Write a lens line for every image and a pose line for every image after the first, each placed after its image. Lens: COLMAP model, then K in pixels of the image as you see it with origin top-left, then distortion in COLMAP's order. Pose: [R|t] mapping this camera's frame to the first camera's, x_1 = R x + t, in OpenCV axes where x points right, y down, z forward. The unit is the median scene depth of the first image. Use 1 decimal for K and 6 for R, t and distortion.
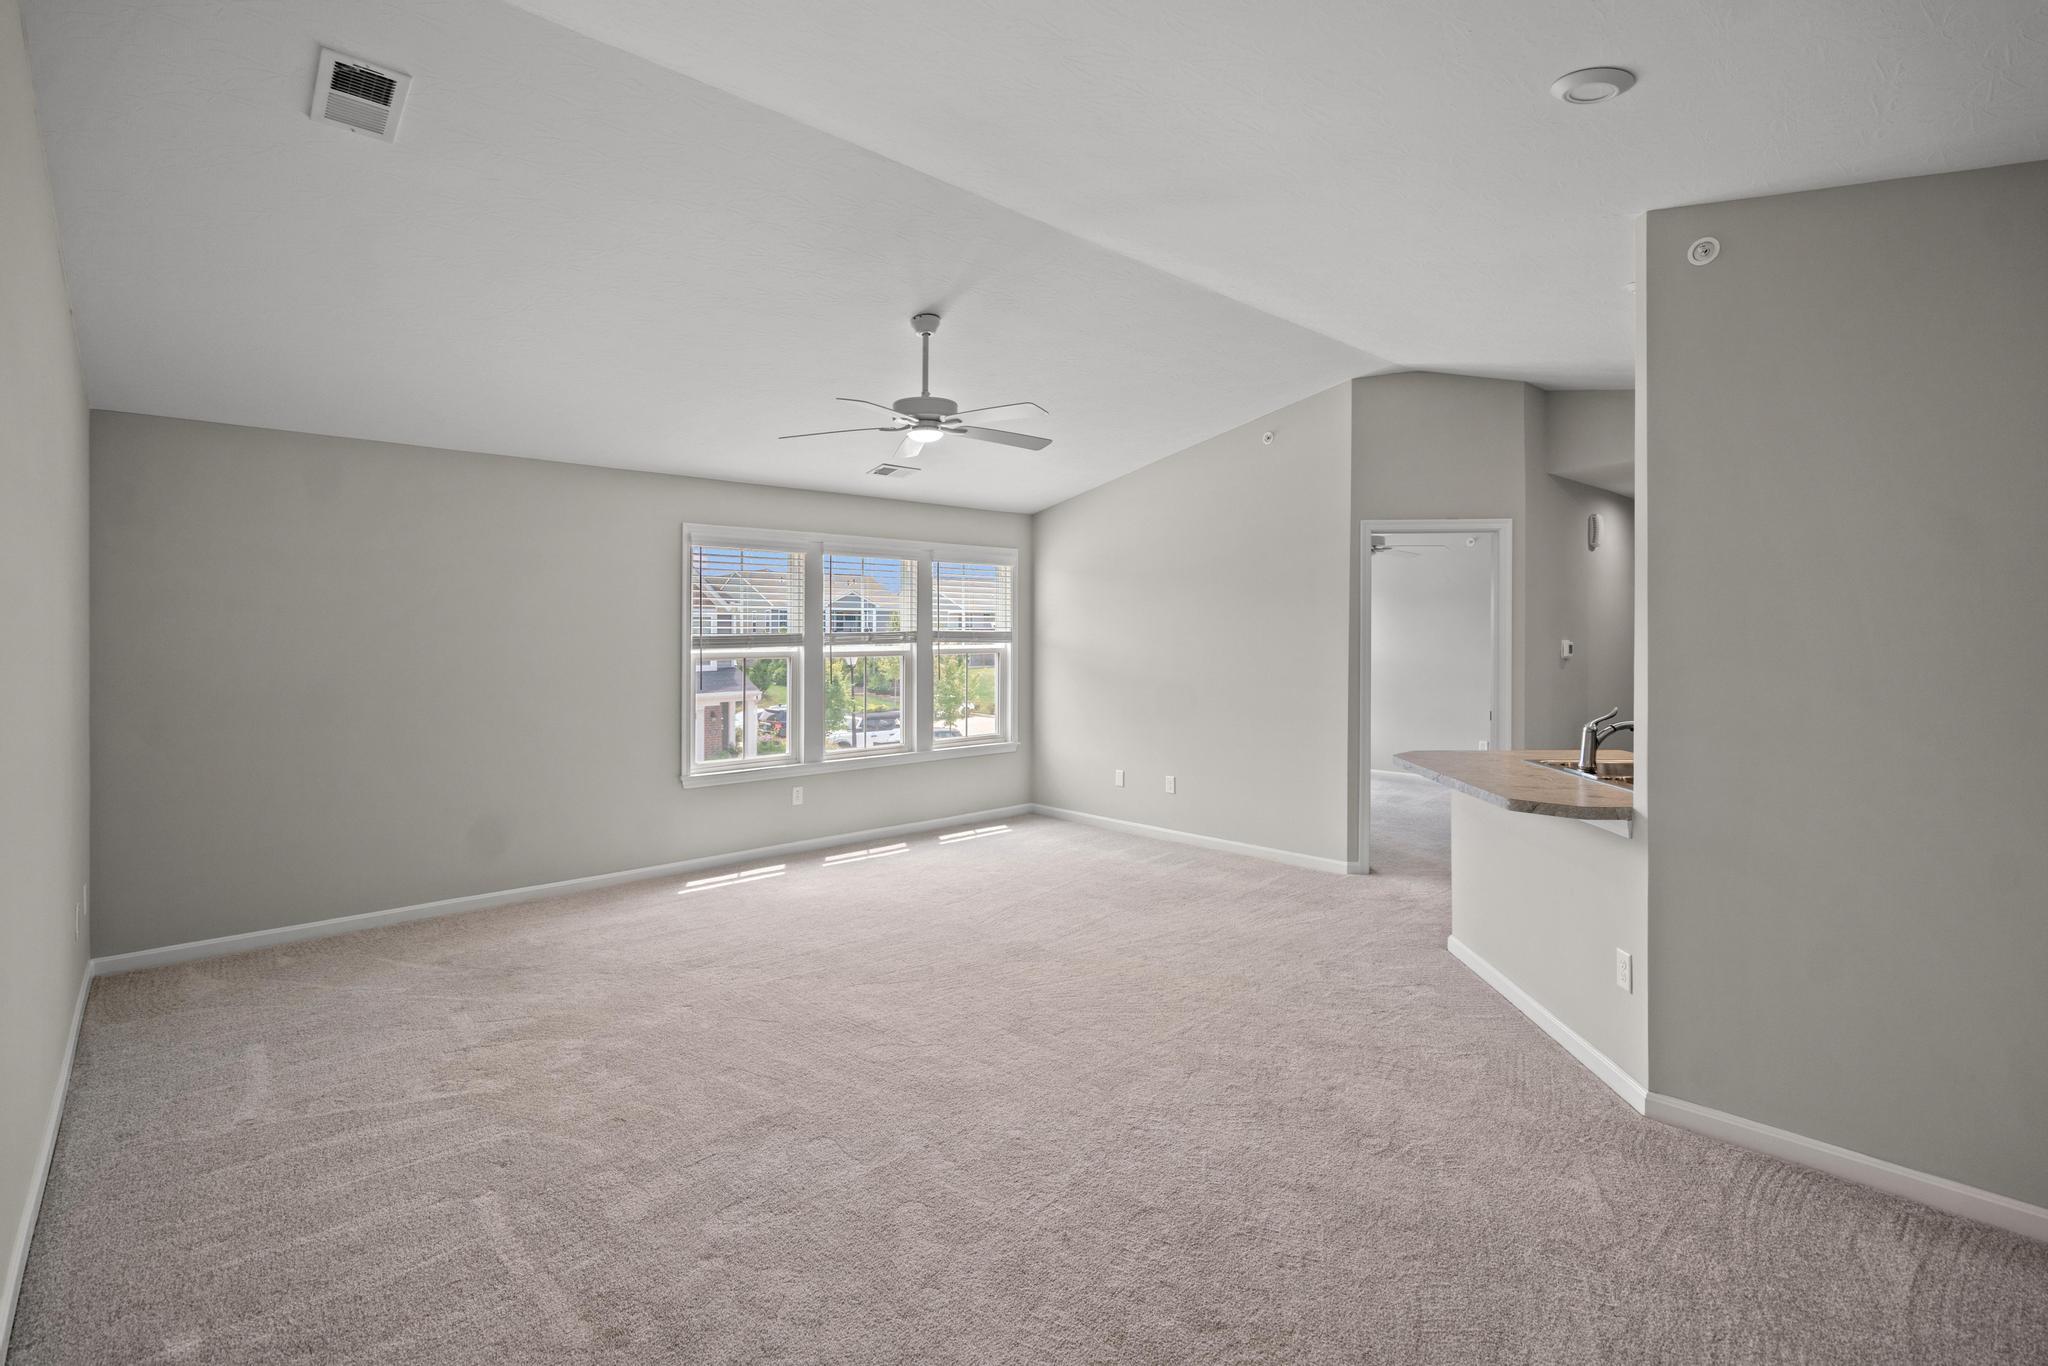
lens RADIAL K [[935.4, 0, 1018.7], [0, 935.4, 634.6], [0, 0, 1]] dist [-0.001176, 0.000034]
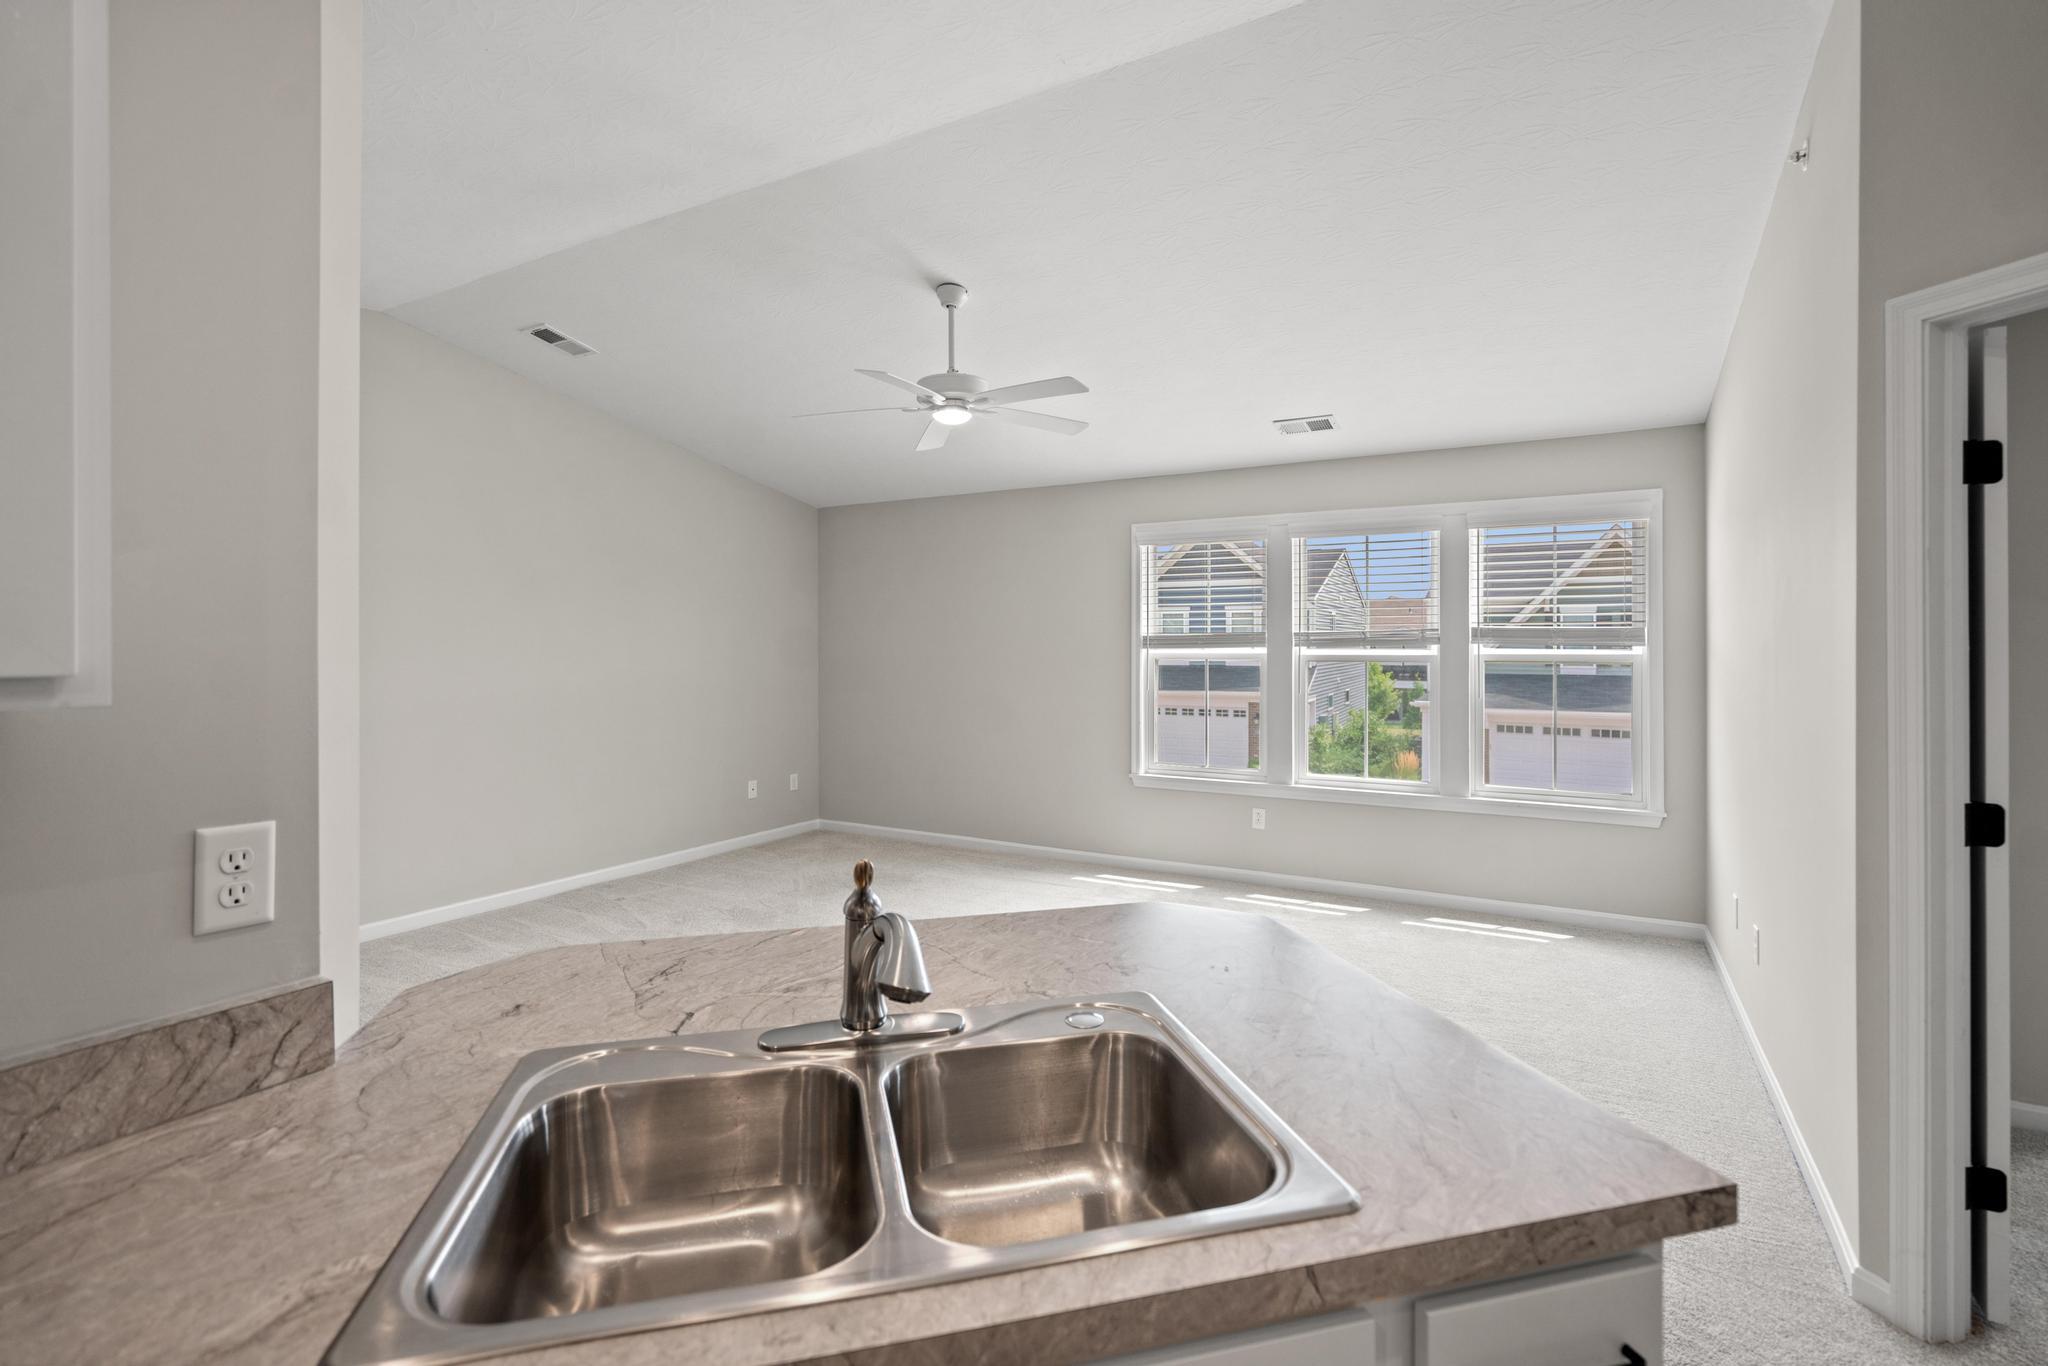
lens RADIAL K [[935.4, 0, 1018.7], [0, 935.4, 634.6], [0, 0, 1]] dist [-0.001176, 0.000034]
pose [[0.305756, 0.000907, -0.952110, 0.536738], [0.002978, 0.999994, 0.001909, -0.001551], [0.952105, -0.003419, 0.305751, 0.532891]]
